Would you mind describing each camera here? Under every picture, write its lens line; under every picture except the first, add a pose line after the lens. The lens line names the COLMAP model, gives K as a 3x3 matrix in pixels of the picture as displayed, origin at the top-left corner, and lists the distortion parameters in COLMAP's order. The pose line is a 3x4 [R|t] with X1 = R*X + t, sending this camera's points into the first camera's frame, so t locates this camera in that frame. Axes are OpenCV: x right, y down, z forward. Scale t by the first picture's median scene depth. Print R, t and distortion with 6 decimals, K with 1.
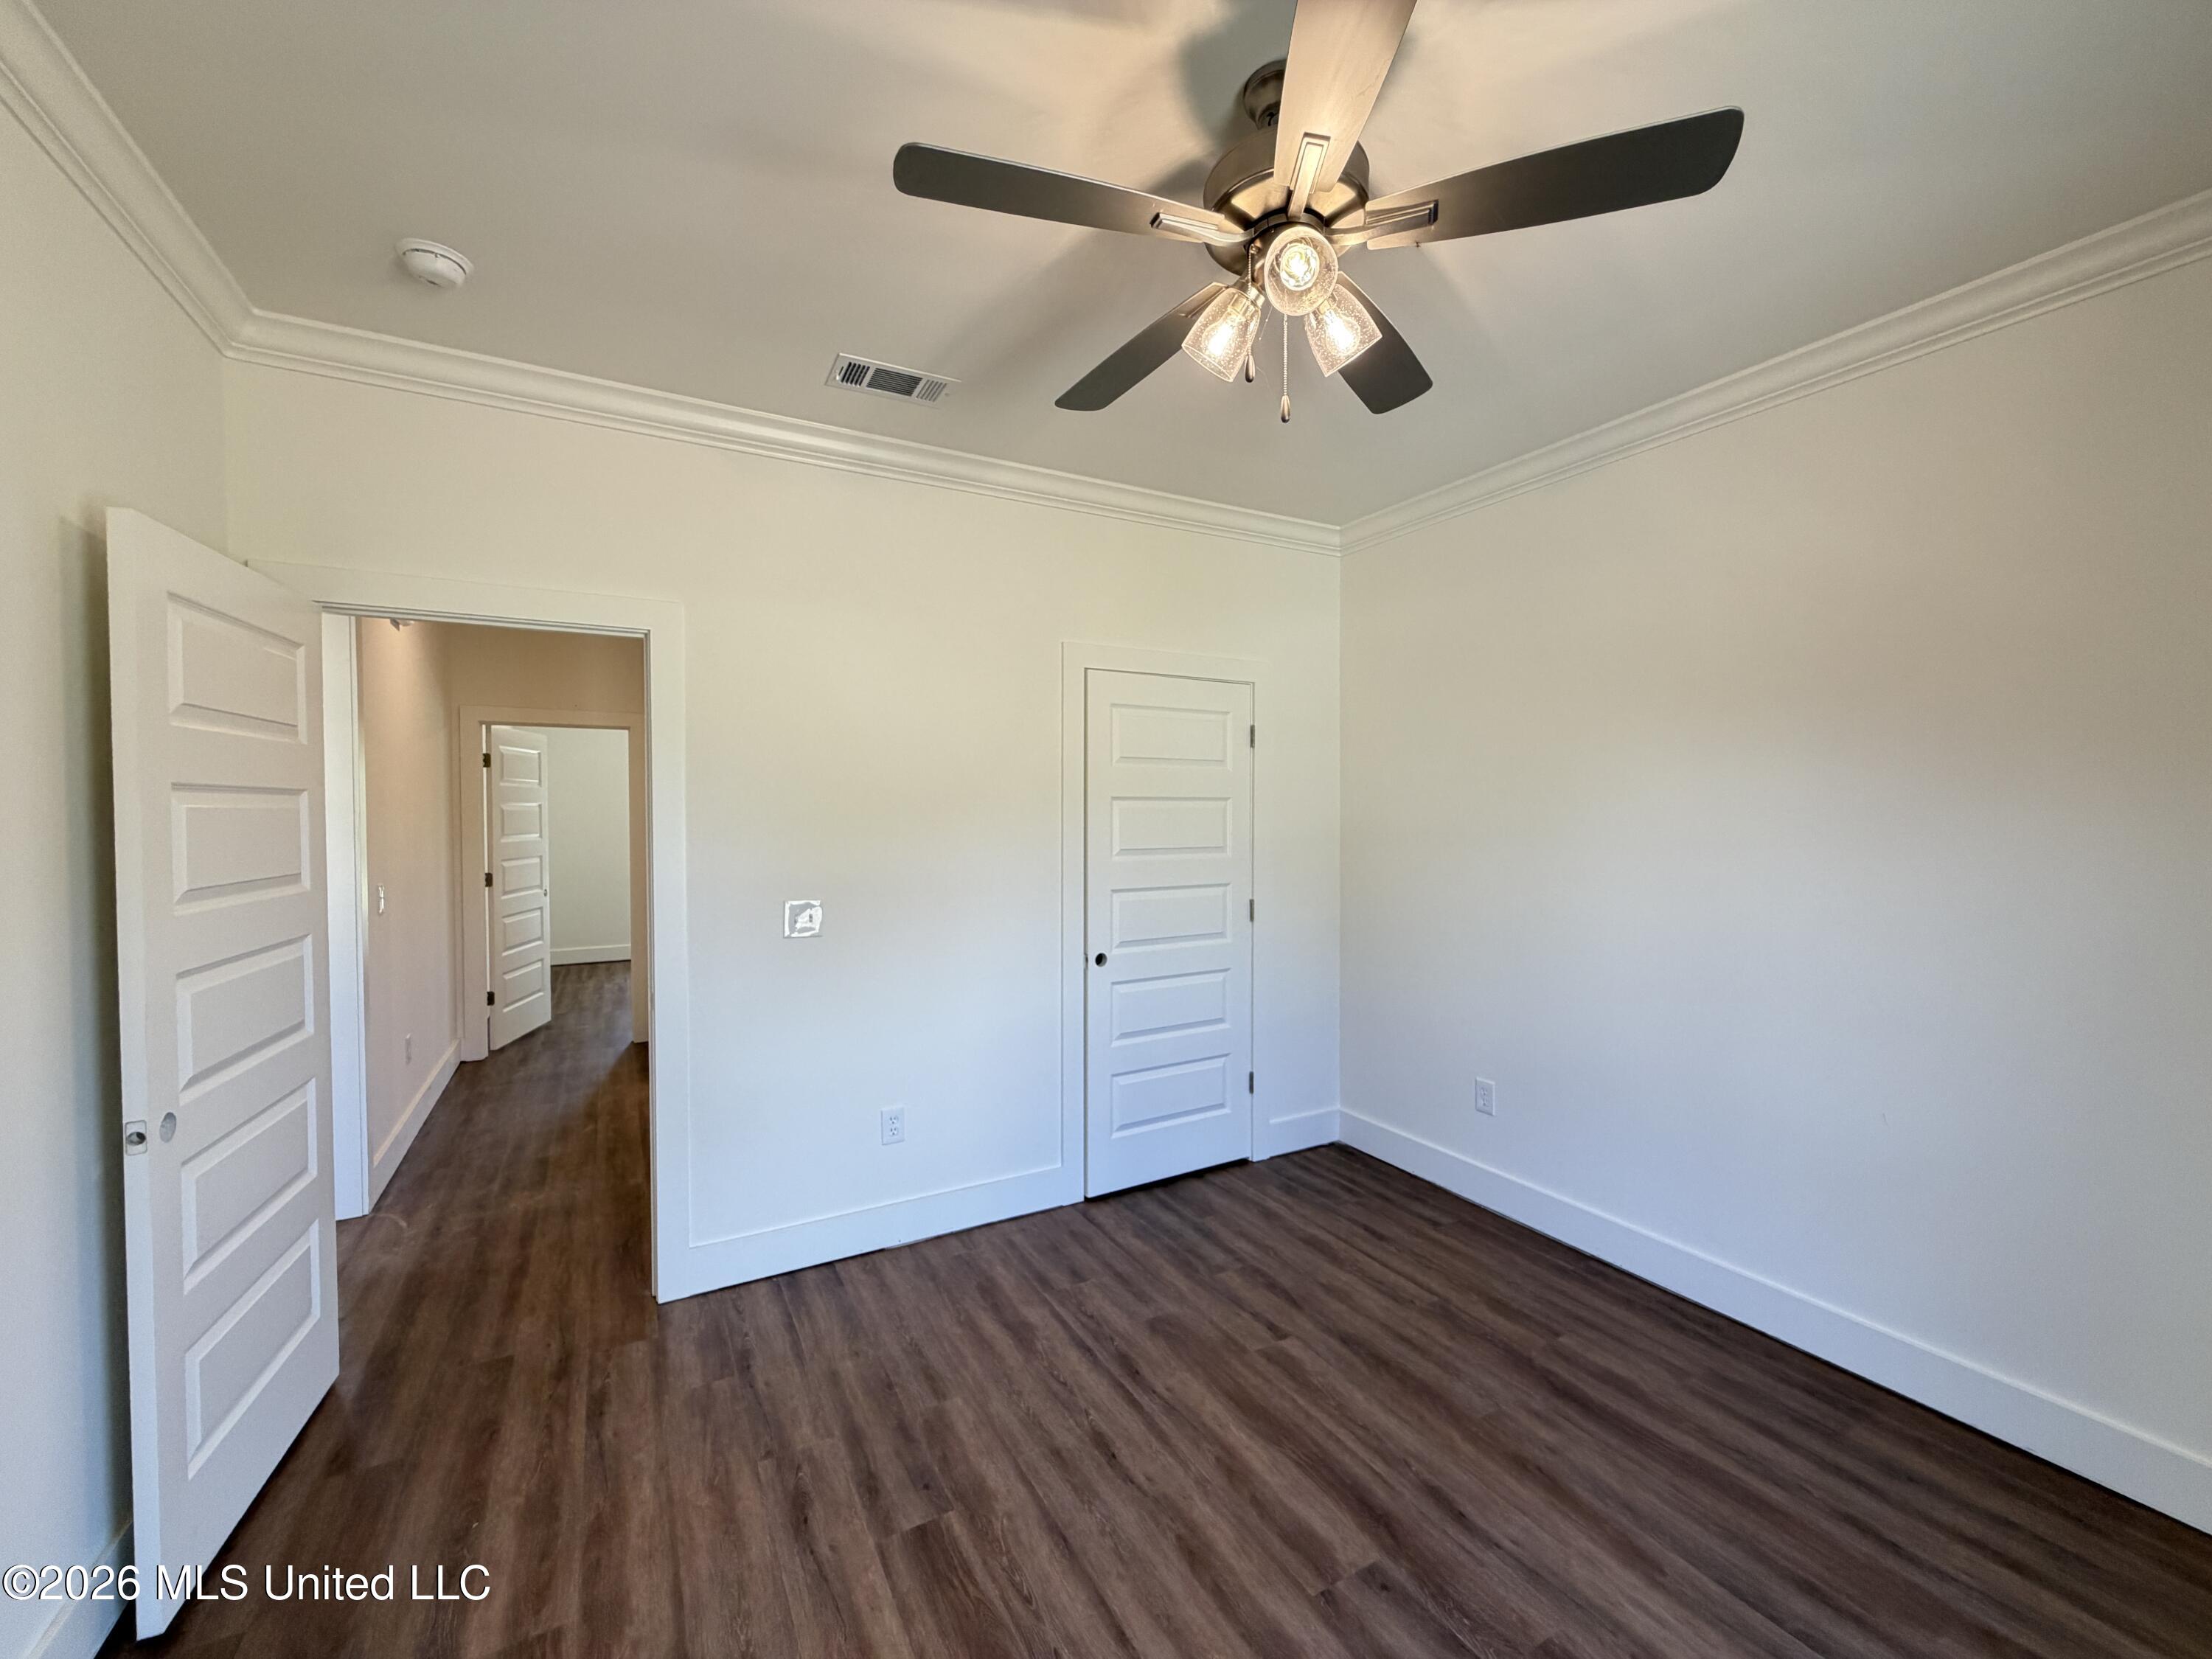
lens RADIAL K [[882.1, 0, 1098.5], [0, 882.1, 814.9], [0, 0, 1]] dist [-0.000865, 0.000457]
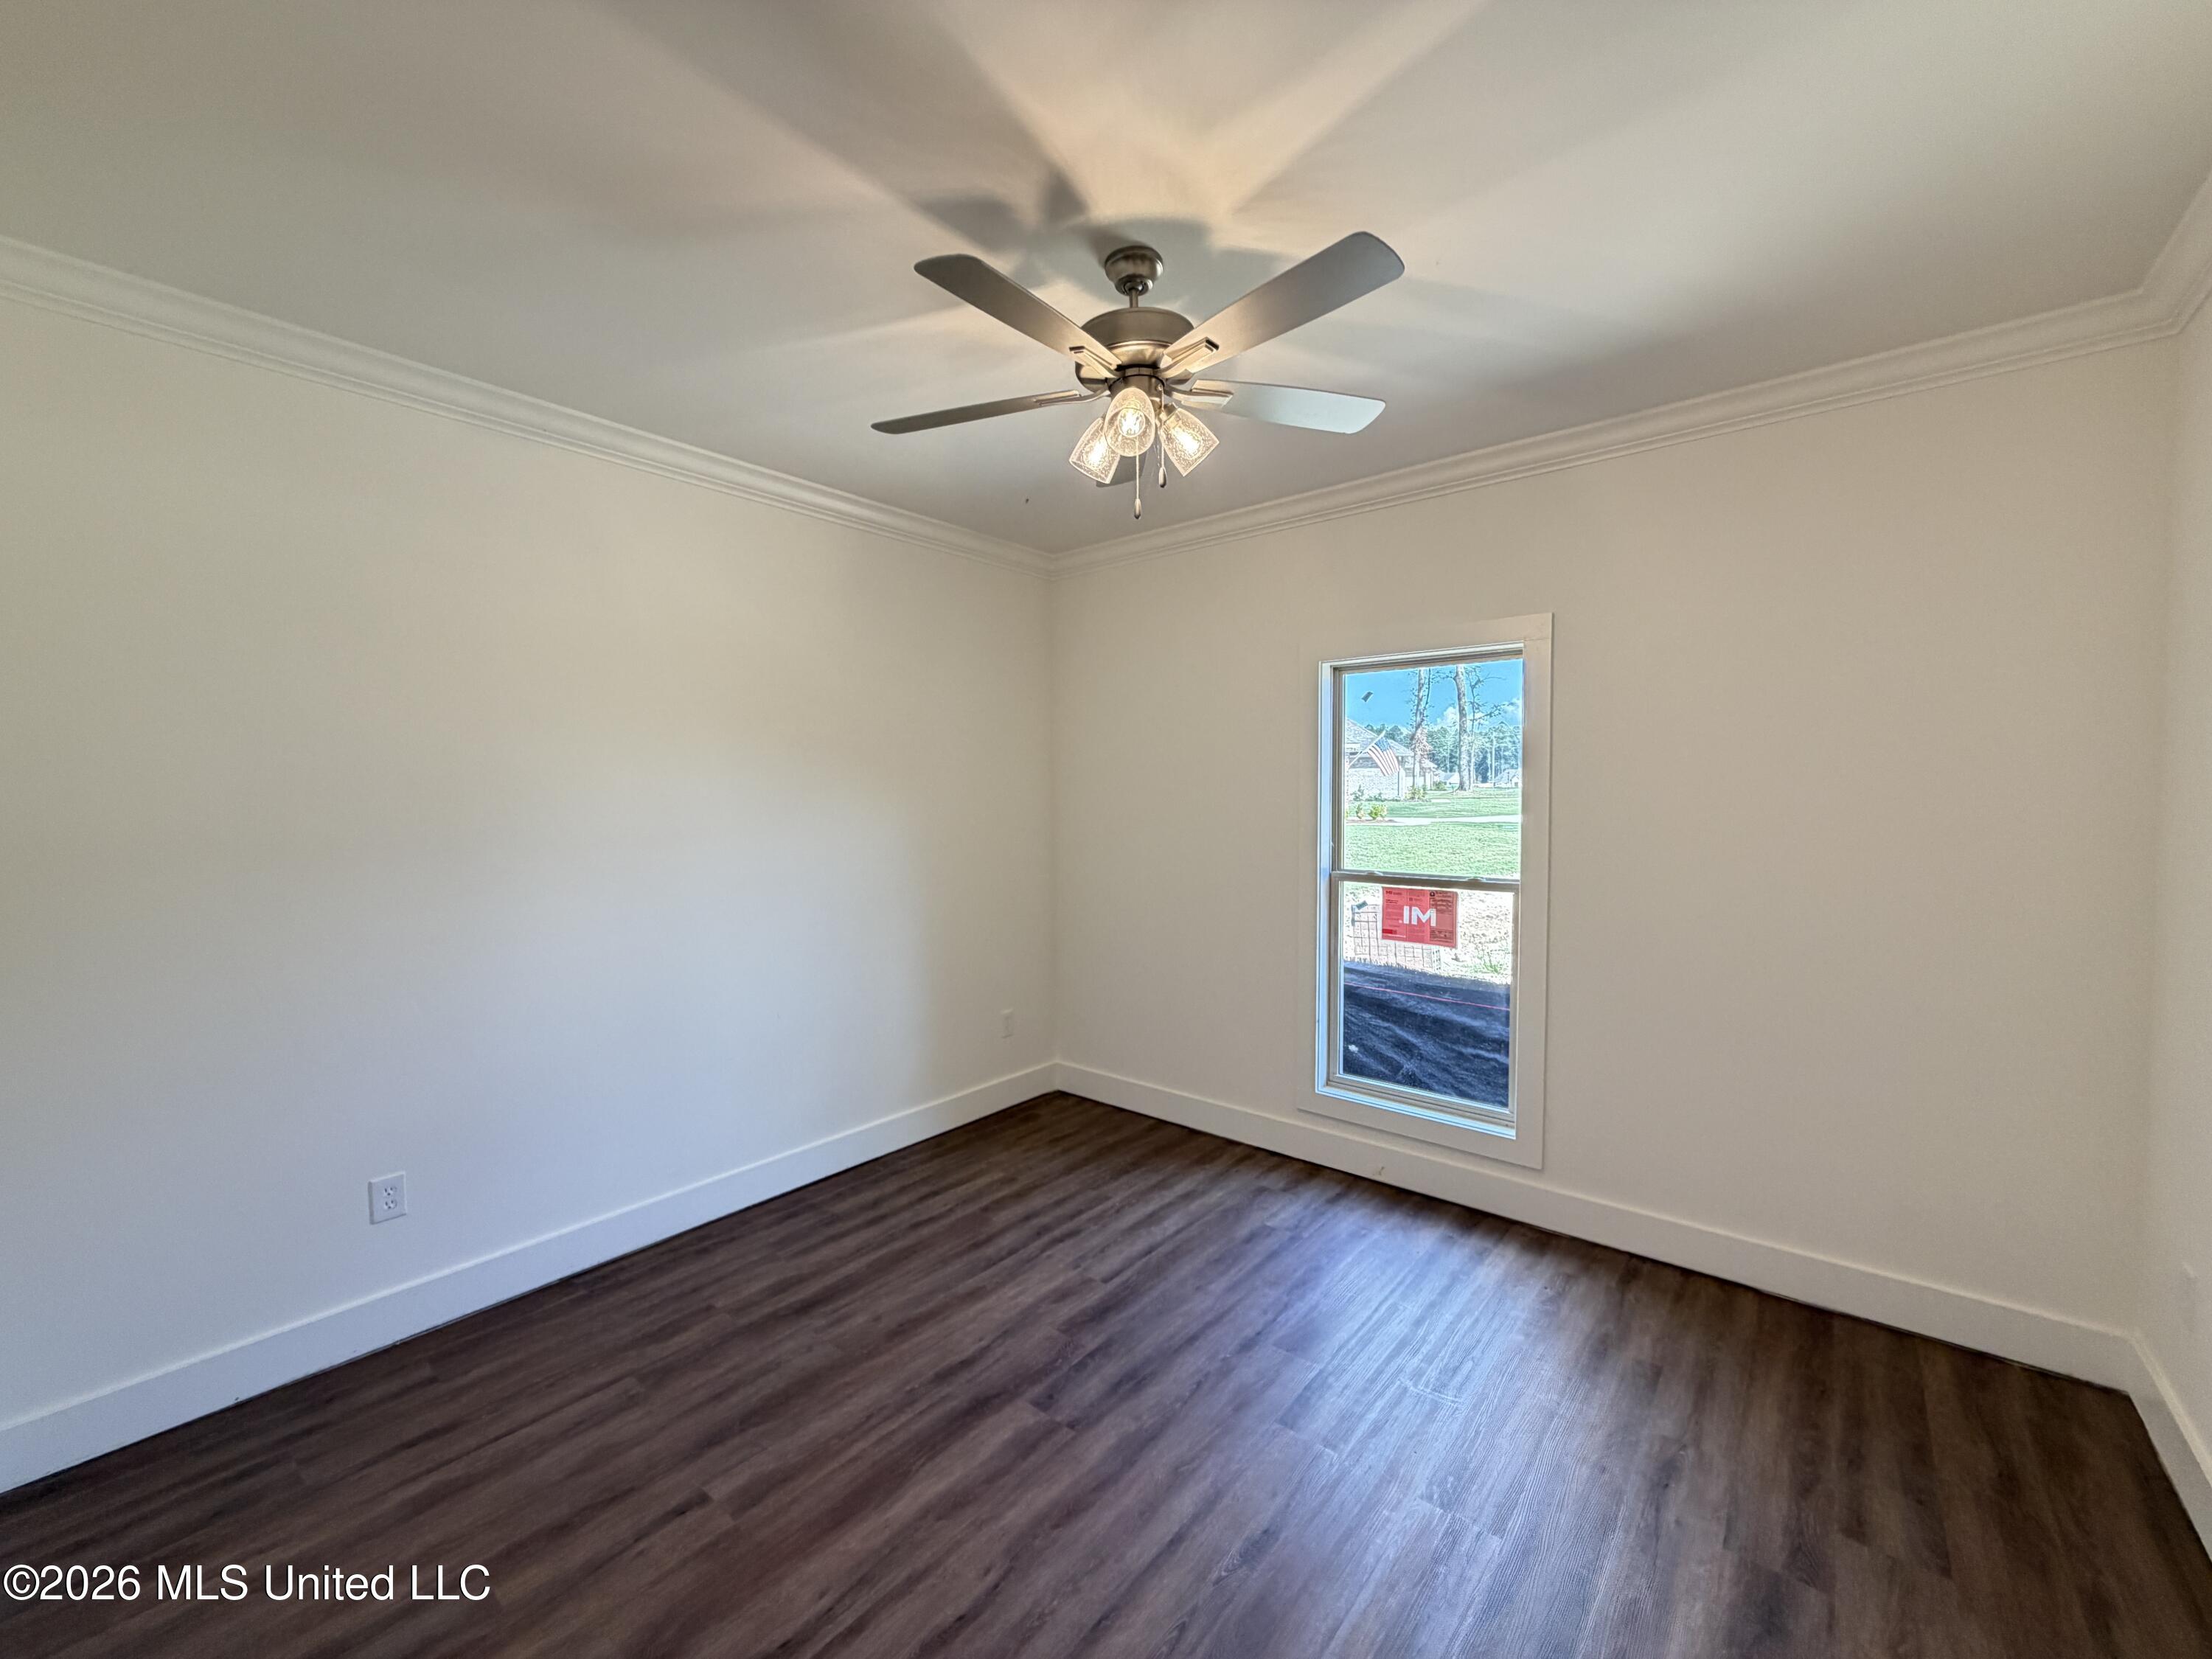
lens RADIAL K [[882.1, 0, 1098.4], [0, 882.1, 815.0], [0, 0, 1]] dist [-0.000865, 0.000457]
pose [[-0.362661, -0.017277, 0.931761, -0.740490], [0.010823, 0.999683, 0.022749, -0.021108], [-0.931858, 0.018335, -0.362359, 1.125128]]
